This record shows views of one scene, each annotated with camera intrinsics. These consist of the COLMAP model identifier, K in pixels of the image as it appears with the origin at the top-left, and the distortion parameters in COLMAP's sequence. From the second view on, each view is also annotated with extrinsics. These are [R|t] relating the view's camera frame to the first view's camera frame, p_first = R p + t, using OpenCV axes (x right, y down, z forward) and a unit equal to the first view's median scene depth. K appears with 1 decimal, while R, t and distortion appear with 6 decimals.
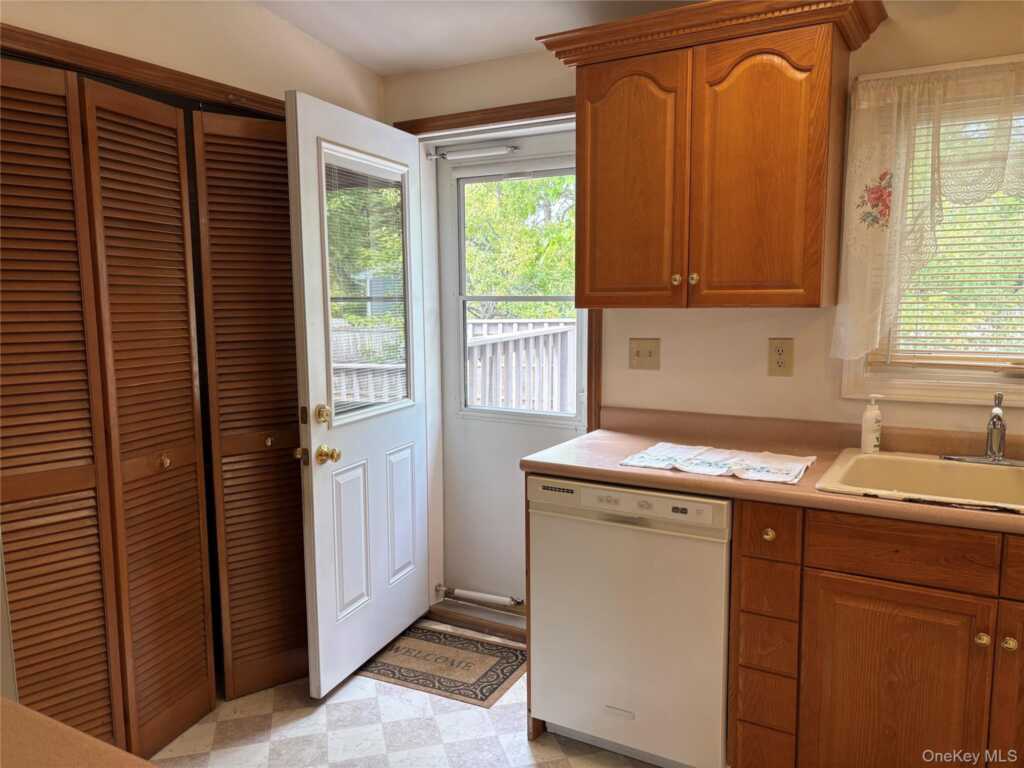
lens RADIAL K [[761.1, 0, 512.0], [0, 761.1, 384.0], [0, 0, 1]] dist [0.006724, 0.003082]
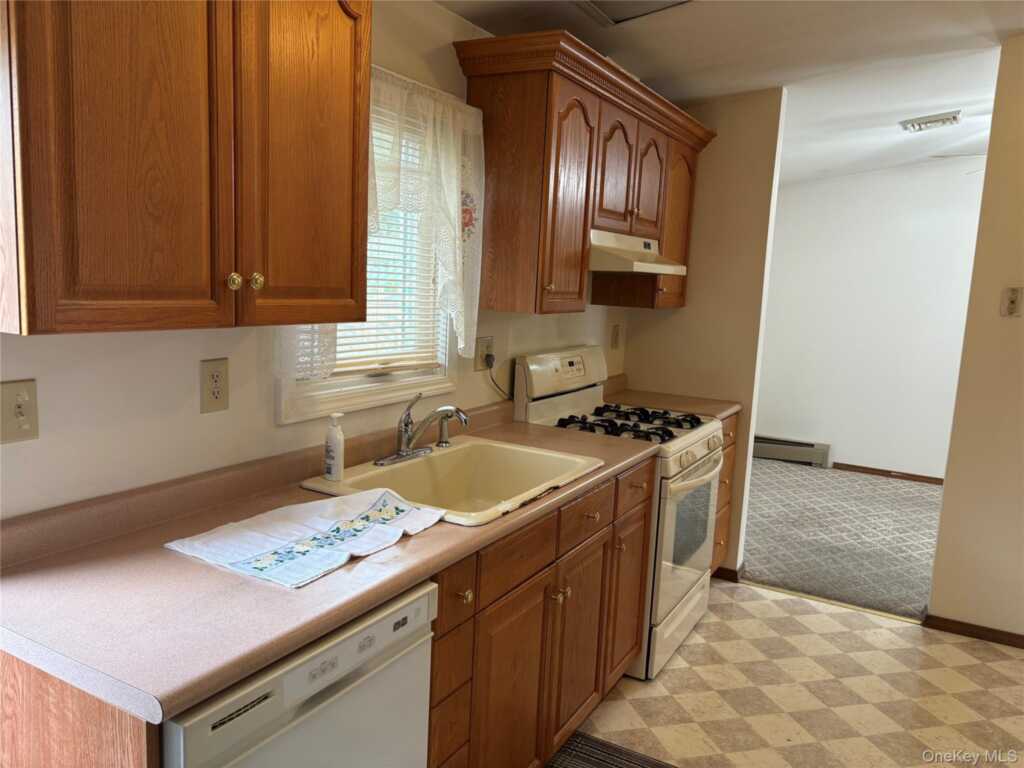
lens RADIAL K [[761.1, 0, 512.0], [0, 761.1, 384.0], [0, 0, 1]] dist [0.006724, 0.003082]
pose [[-0.005650, -0.130711, 0.991404, -0.404022], [0.073747, 0.988666, 0.130771, -0.122731], [-0.997261, 0.073852, 0.004054, 0.804724]]
